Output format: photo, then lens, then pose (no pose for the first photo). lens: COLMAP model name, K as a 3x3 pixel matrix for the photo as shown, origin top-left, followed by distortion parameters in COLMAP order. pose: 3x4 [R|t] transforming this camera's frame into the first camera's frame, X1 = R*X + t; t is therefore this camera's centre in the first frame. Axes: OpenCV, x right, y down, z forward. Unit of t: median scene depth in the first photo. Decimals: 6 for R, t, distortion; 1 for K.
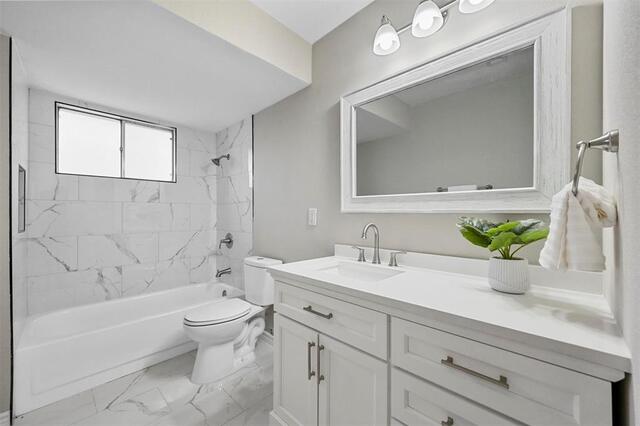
lens RADIAL K [[252.8, 0, 320.6], [0, 252.8, 211.9], [0, 0, 1]] dist [-0.002511, 0.000173]
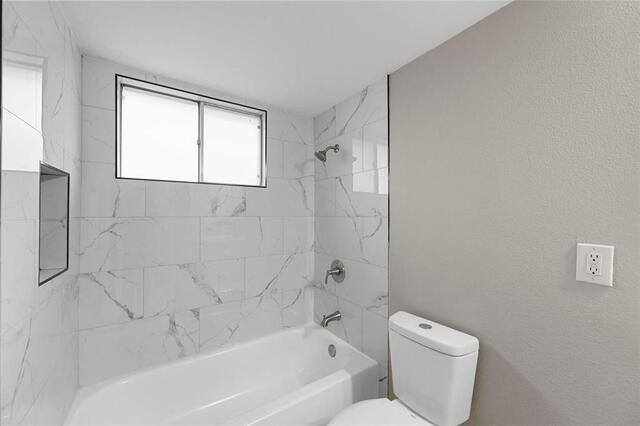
lens RADIAL K [[252.8, 0, 320.6], [0, 252.8, 211.9], [0, 0, 1]] dist [-0.002511, 0.000173]
pose [[0.979367, 0.000577, -0.202088, -0.299061], [-0.001254, 0.999994, -0.003224, -0.048348], [0.202085, 0.003411, 0.979362, 0.359738]]
